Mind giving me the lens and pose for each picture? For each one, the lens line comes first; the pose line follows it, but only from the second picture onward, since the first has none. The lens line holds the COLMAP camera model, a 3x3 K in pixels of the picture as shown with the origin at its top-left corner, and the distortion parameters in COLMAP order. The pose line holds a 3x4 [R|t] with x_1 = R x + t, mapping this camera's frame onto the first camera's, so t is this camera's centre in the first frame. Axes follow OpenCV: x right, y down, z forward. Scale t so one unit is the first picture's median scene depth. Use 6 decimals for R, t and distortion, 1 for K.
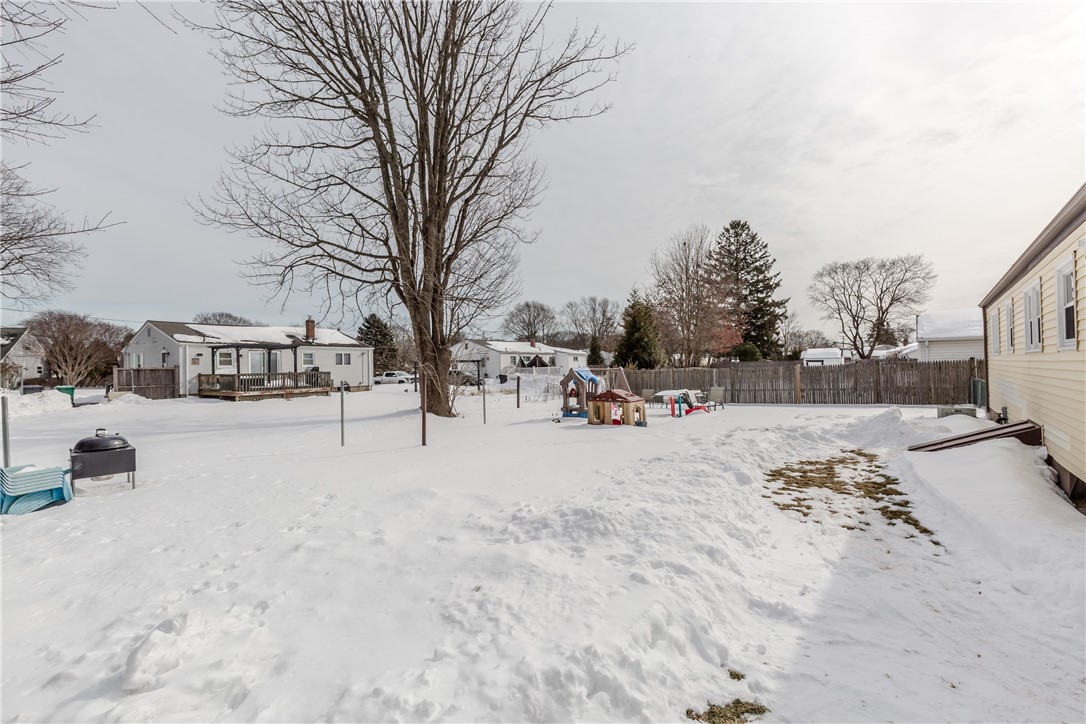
lens RADIAL K [[484.5, 0, 545.1], [0, 484.5, 359.7], [0, 0, 1]] dist [0.003682, -0.000288]
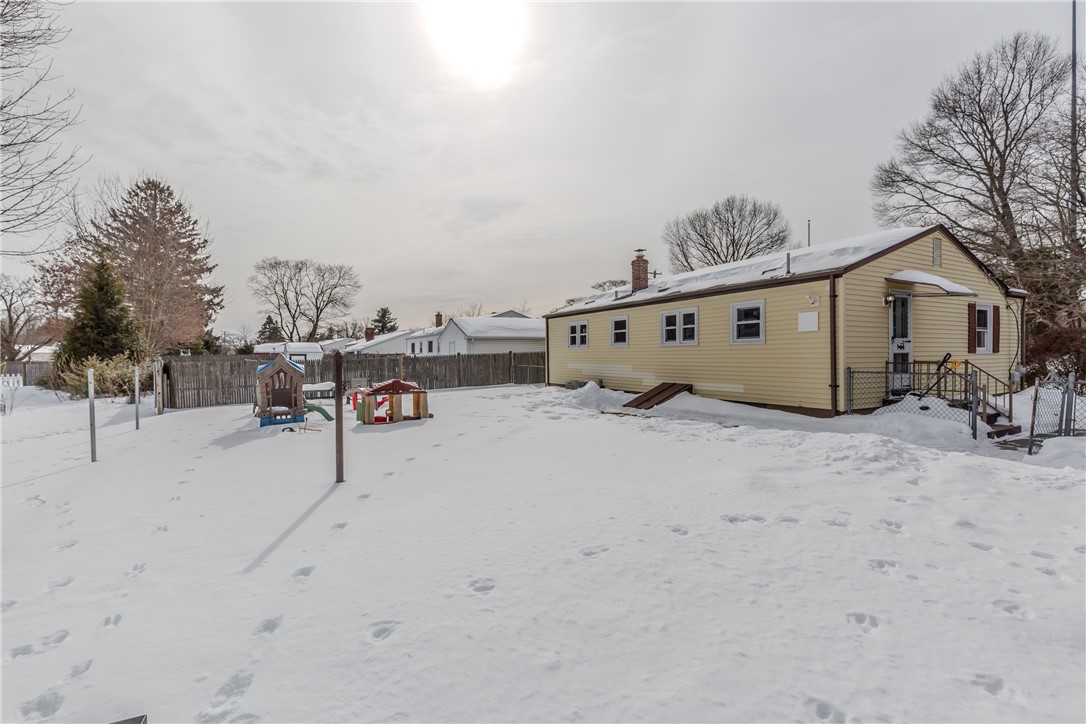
lens RADIAL K [[484.5, 0, 545.1], [0, 484.5, 359.7], [0, 0, 1]] dist [0.003682, -0.000288]
pose [[0.409816, 0.002915, 0.912164, -0.157913], [-0.012365, 0.999921, 0.002360, 0.005938], [-0.912085, -0.012246, 0.409819, 0.126657]]
